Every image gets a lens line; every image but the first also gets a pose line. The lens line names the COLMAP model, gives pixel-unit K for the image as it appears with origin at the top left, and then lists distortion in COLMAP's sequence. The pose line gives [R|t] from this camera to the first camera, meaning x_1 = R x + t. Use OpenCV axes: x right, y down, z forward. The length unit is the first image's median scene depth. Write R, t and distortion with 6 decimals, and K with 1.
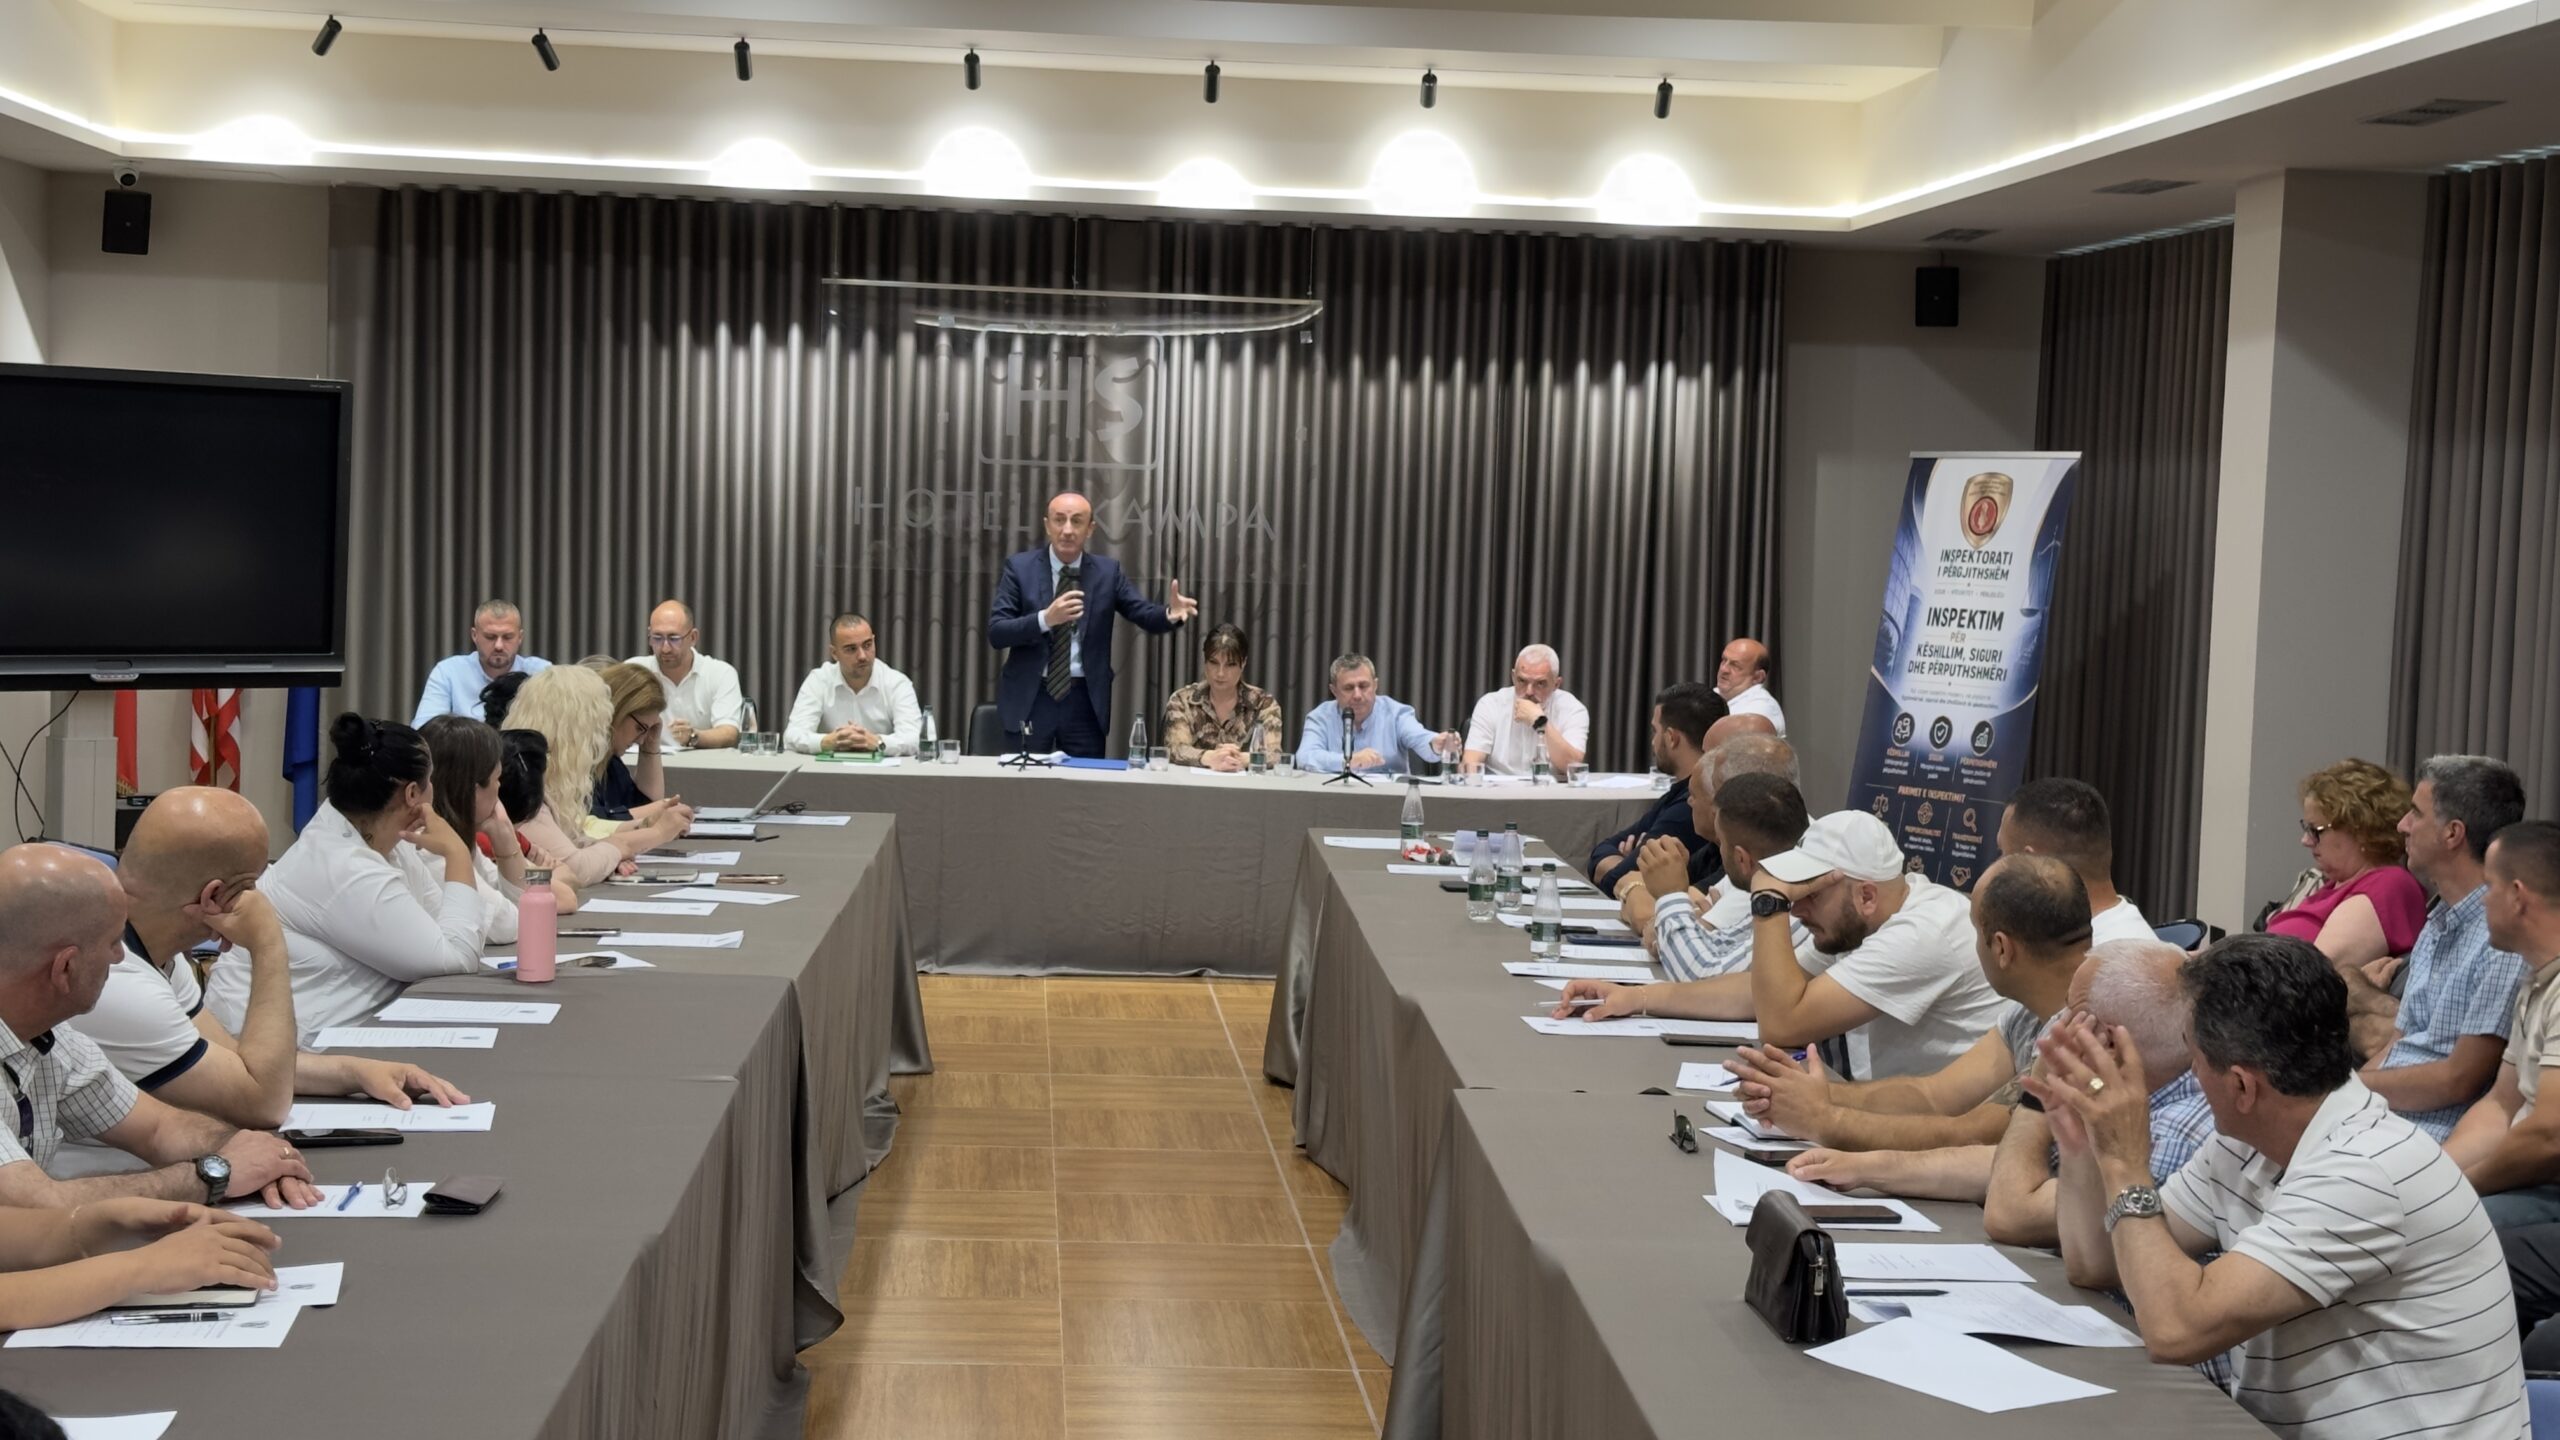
lens RADIAL K [[3518.7, 0, 1280.0], [0, 3518.7, 720.0], [0, 0, 1]] dist [0.217804, -0.514445]
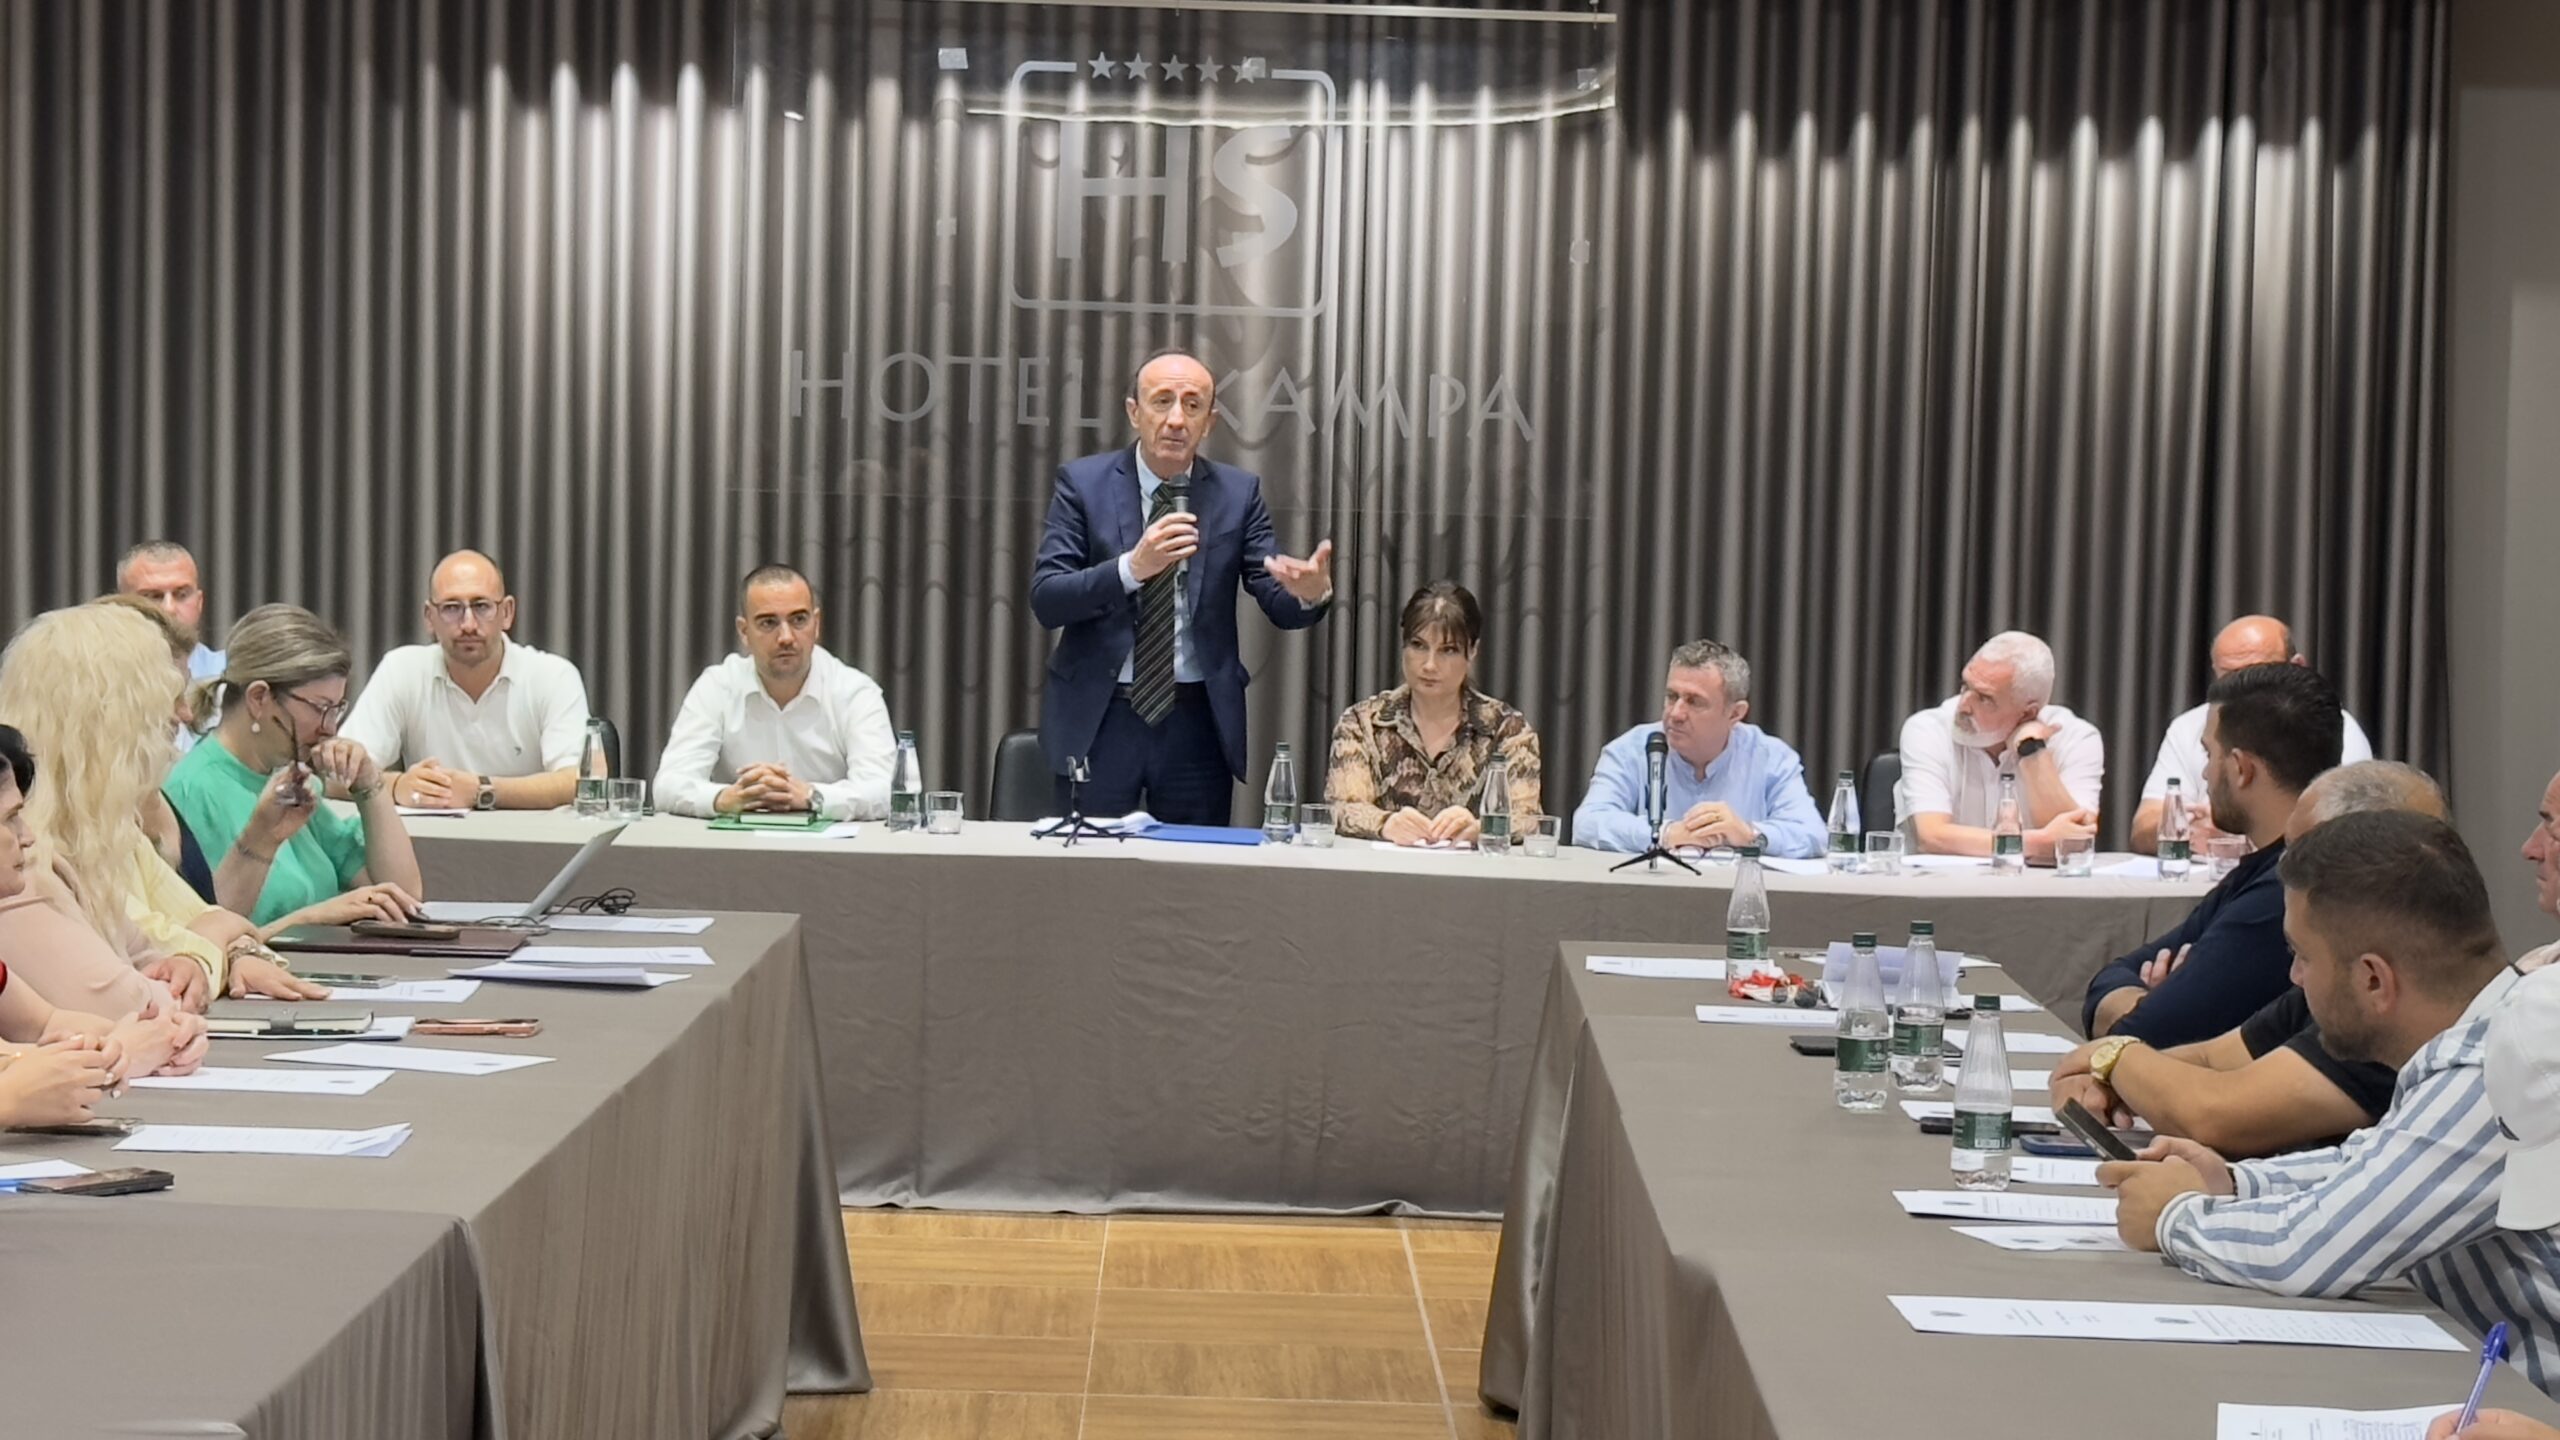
lens RADIAL K [[5625.9, 0, 1275.6], [0, 5625.9, 730.3], [0, 0, 1]] dist [0.184872, -0.015828]
pose [[0.998053, -0.002073, -0.062340, 0.015075], [0.001262, 0.999914, -0.013043, 0.007891], [0.062362, 0.012939, 0.997970, 0.111178]]
